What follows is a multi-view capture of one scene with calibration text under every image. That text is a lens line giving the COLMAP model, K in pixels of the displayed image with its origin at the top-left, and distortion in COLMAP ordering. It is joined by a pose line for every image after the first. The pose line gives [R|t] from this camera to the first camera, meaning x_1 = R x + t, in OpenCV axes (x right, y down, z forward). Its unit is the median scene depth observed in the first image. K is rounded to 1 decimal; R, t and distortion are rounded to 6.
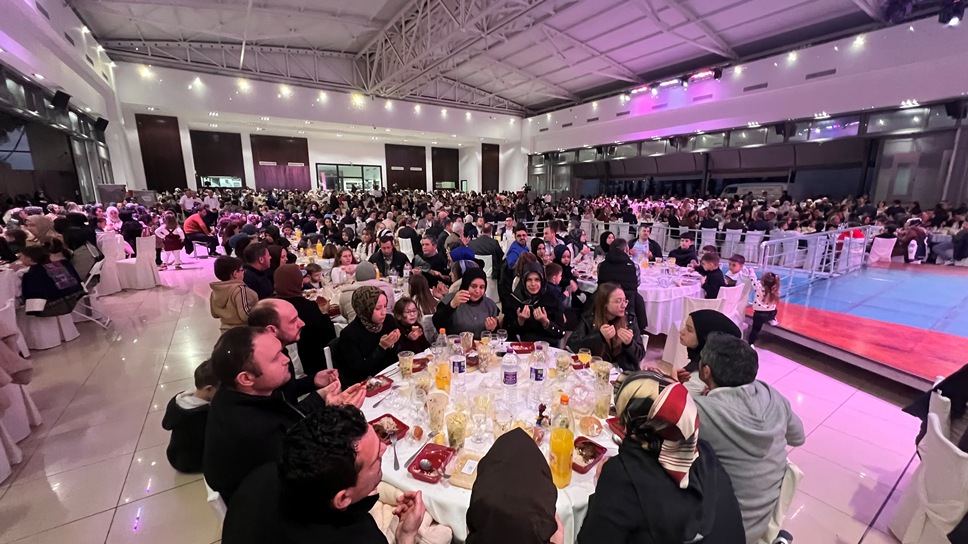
lens RADIAL K [[387.8, 0, 484.4], [0, 387.8, 268.4], [0, 0, 1]] dist [-0.000856, 0.001021]
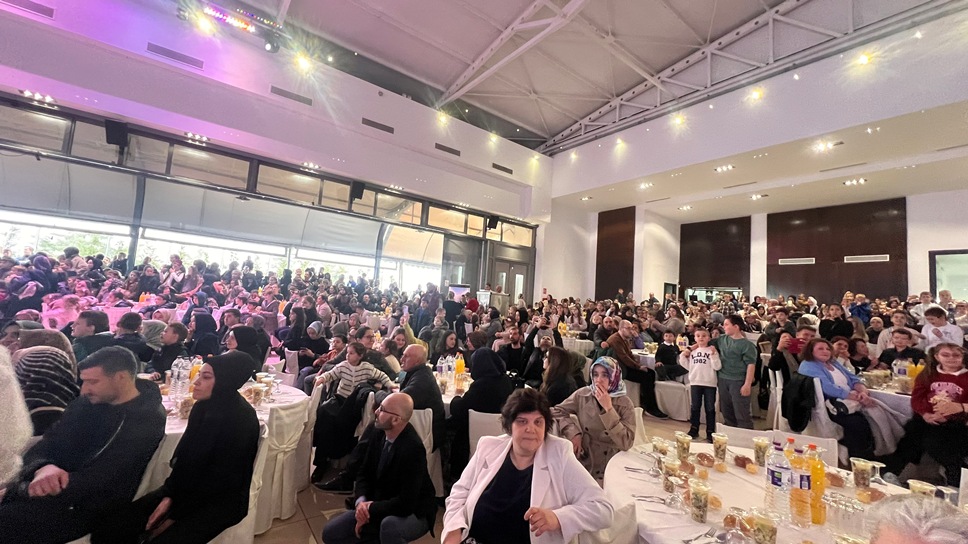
lens RADIAL K [[387.8, 0, 482.1], [0, 387.8, 271.5], [0, 0, 1]] dist [-0.000856, 0.001021]
pose [[0.057899, -0.078354, -0.995243, -0.088952], [-0.255920, 0.962437, -0.090660, -0.129391], [0.964962, 0.259952, 0.035672, 0.722395]]
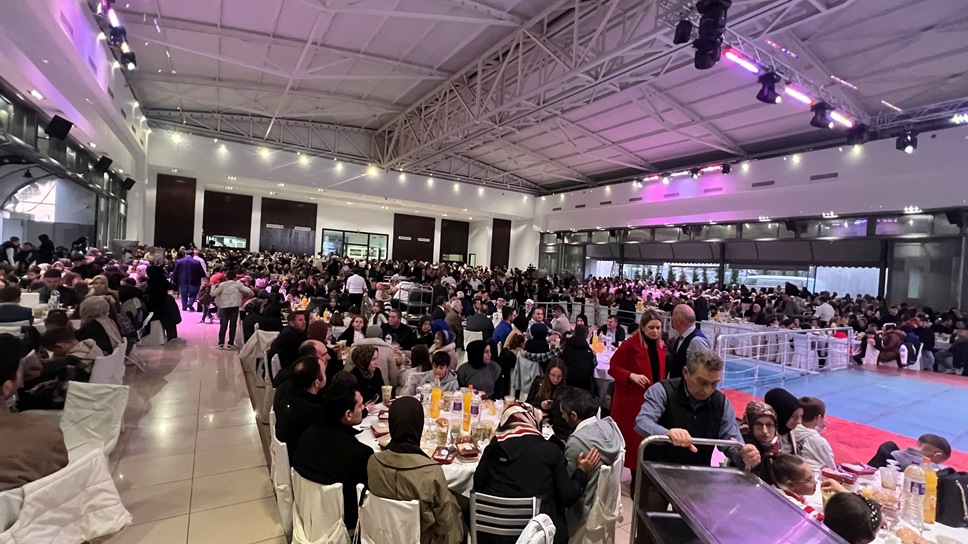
lens RADIAL K [[433.3, 0, 484.6], [0, 433.3, 268.6], [0, 0, 1]] dist [0.003312, -0.000951]
pose [[0.997736, 0.060719, -0.028903, 0.016103], [-0.065024, 0.980696, -0.184411, 0.004988], [0.017148, 0.185873, 0.982424, -0.069204]]
